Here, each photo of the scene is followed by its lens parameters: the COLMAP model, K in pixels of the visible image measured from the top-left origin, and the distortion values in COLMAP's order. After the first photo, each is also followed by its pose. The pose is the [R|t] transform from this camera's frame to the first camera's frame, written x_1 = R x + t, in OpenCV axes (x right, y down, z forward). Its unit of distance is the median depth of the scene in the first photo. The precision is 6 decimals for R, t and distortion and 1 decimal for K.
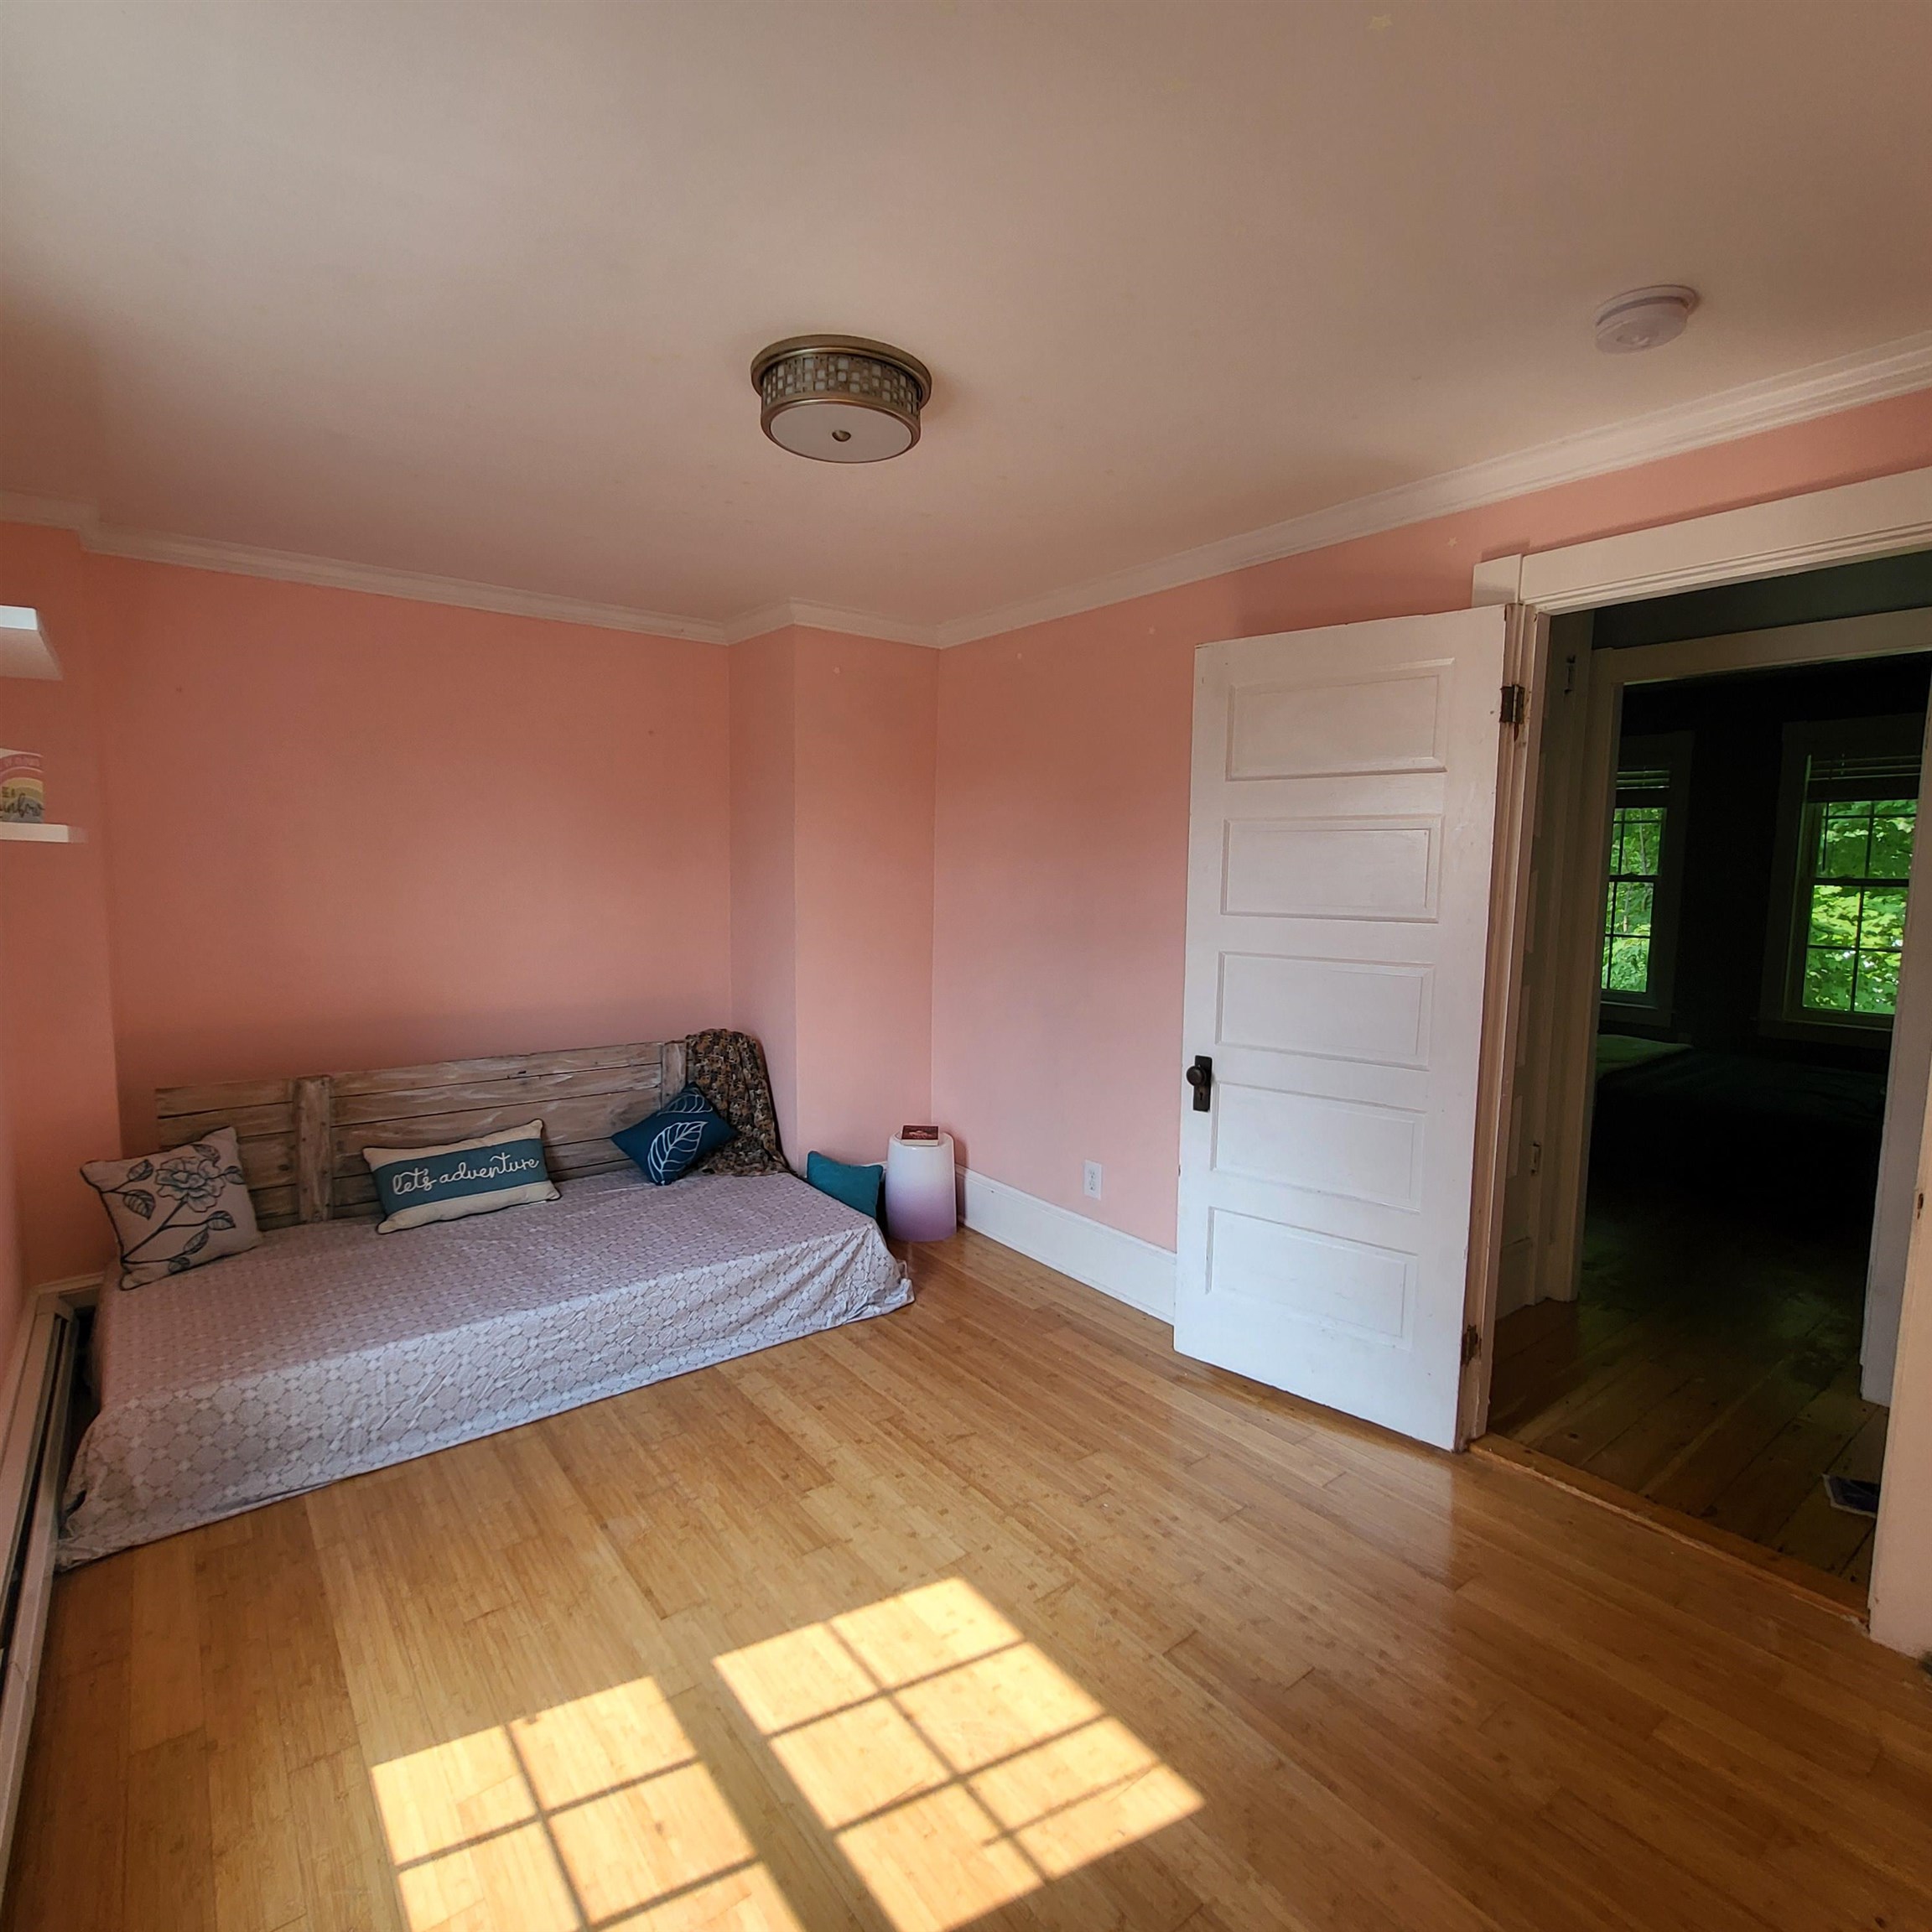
lens RADIAL K [[1007.3, 0, 967.4], [0, 1007.3, 966.5], [0, 0, 1]] dist [-0.015075, 0.000229]
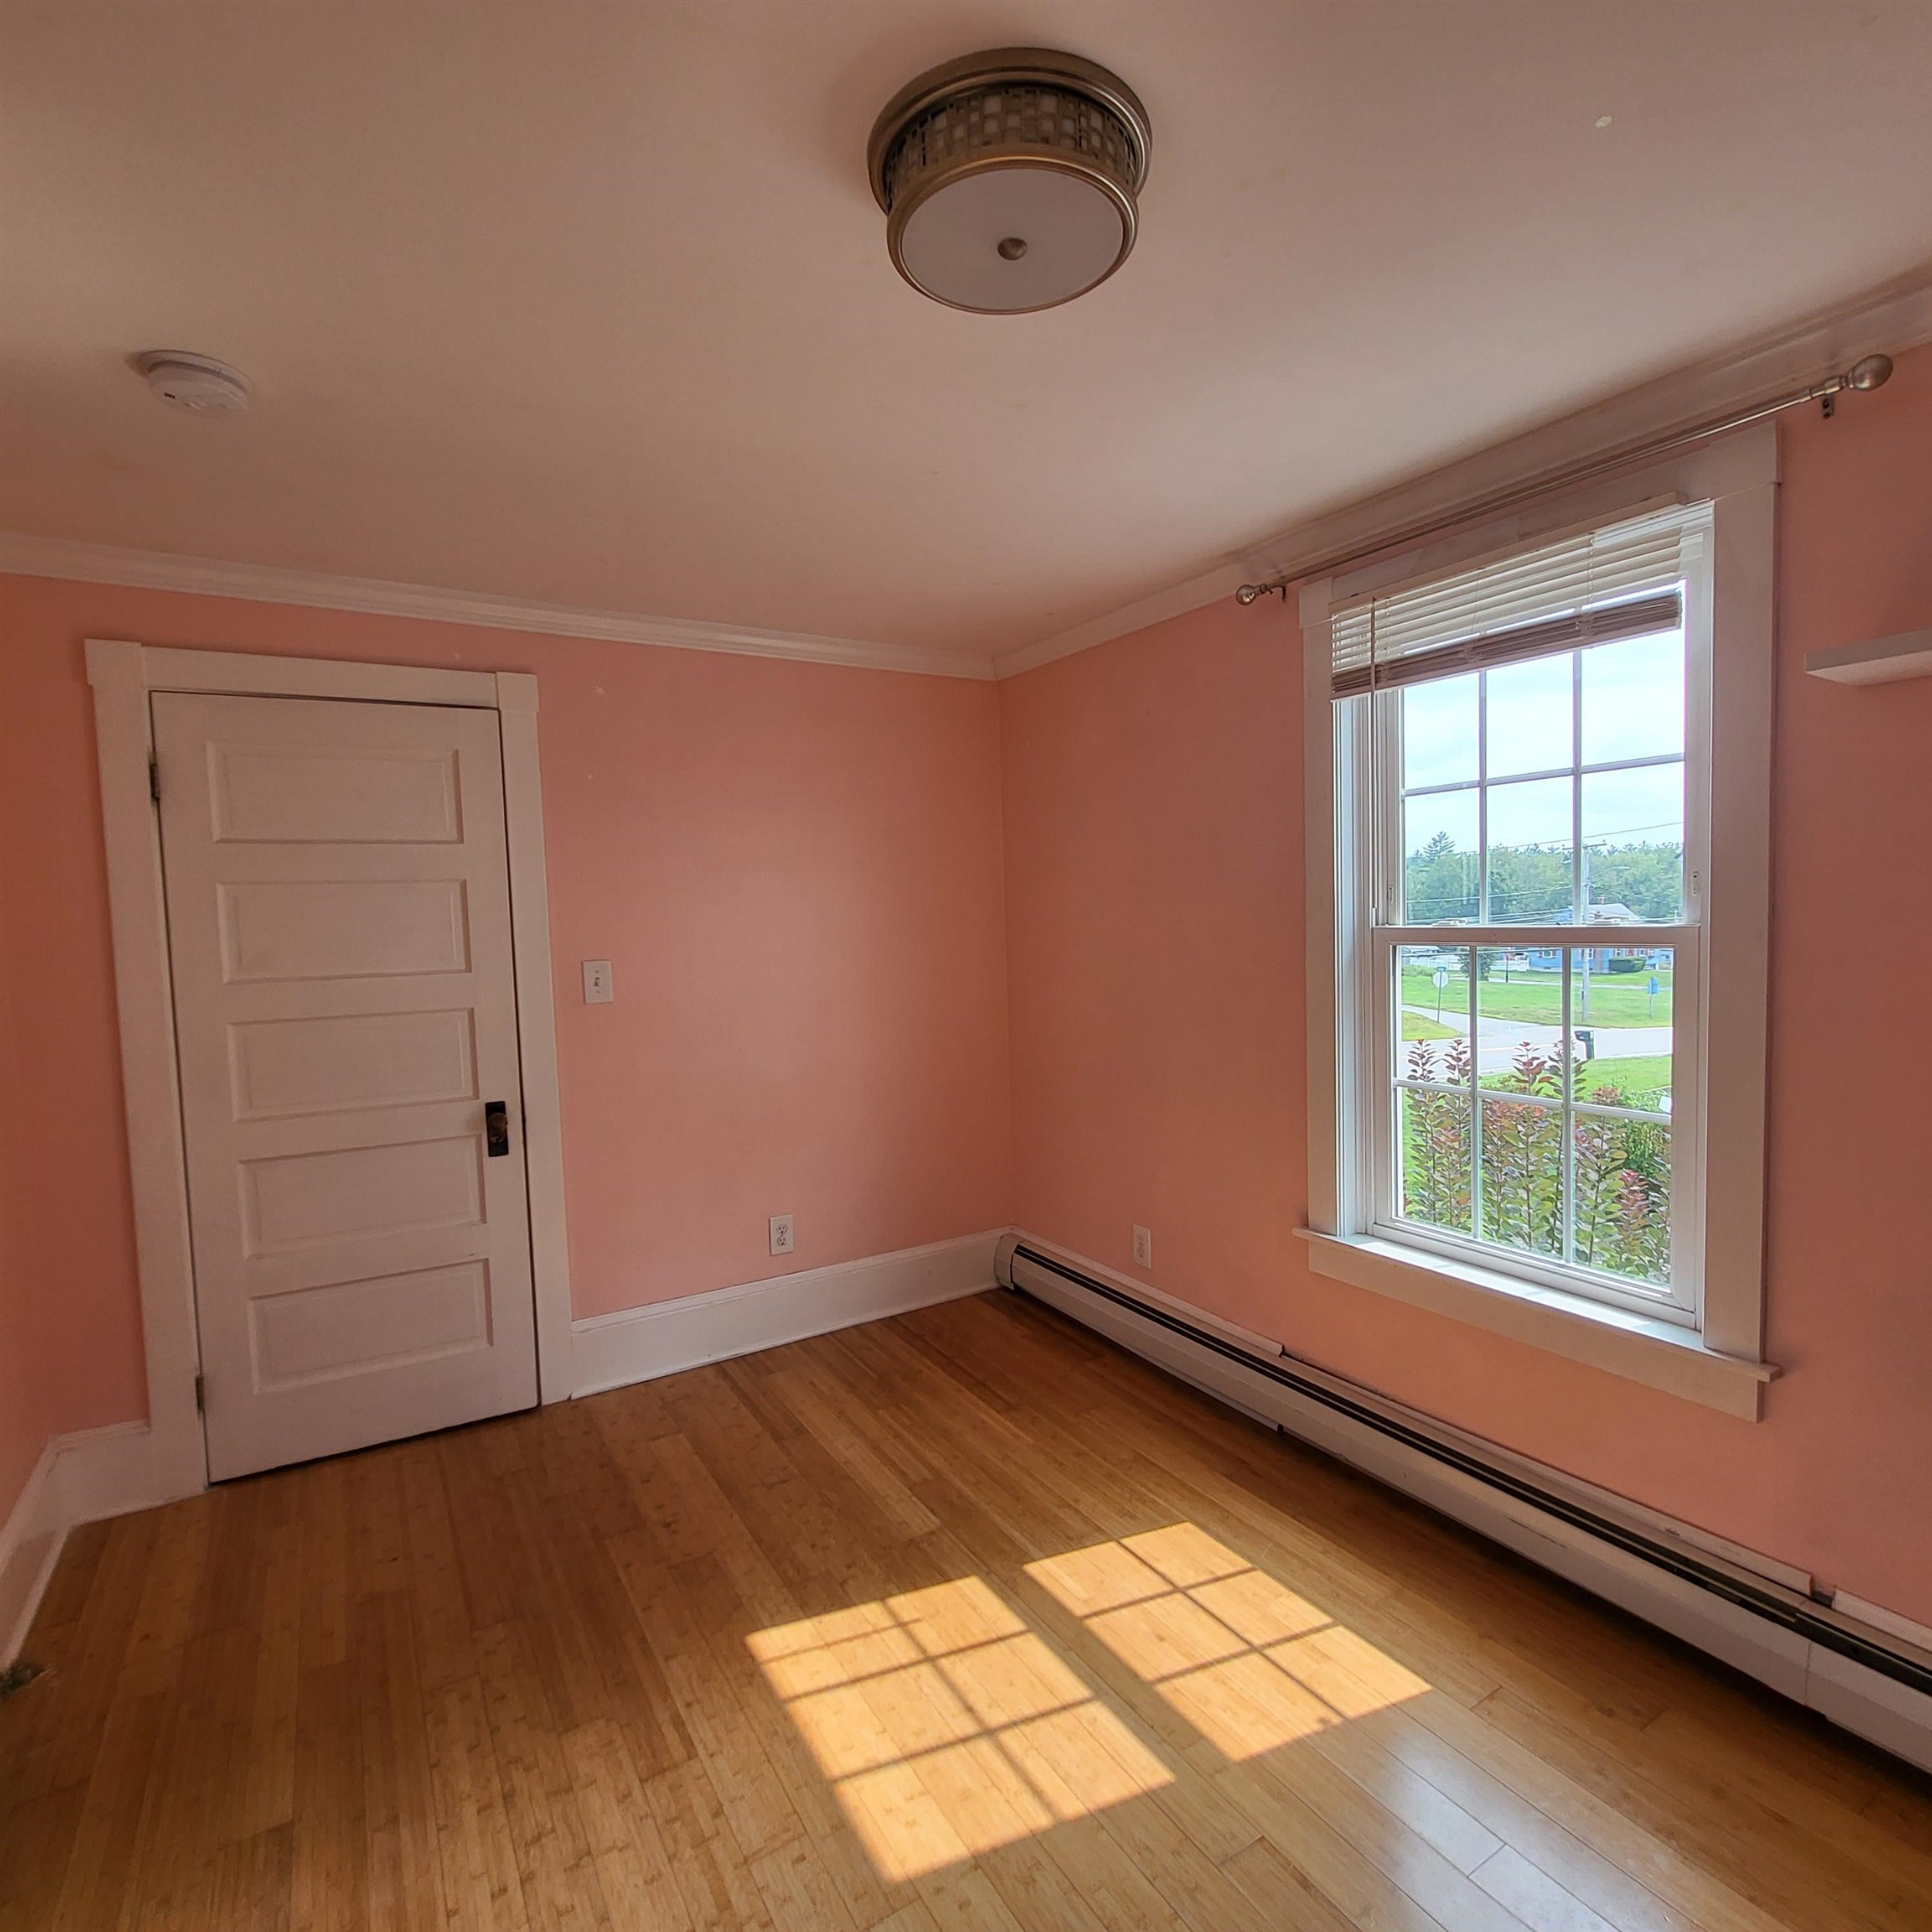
lens RADIAL K [[1007.3, 0, 965.6], [0, 1007.3, 964.9], [0, 0, 1]] dist [-0.015075, 0.000229]
pose [[-0.993614, 0.007957, 0.112554, -0.181070], [0.025994, 0.986822, 0.159707, -0.208646], [-0.109800, 0.161613, -0.980727, 1.902394]]
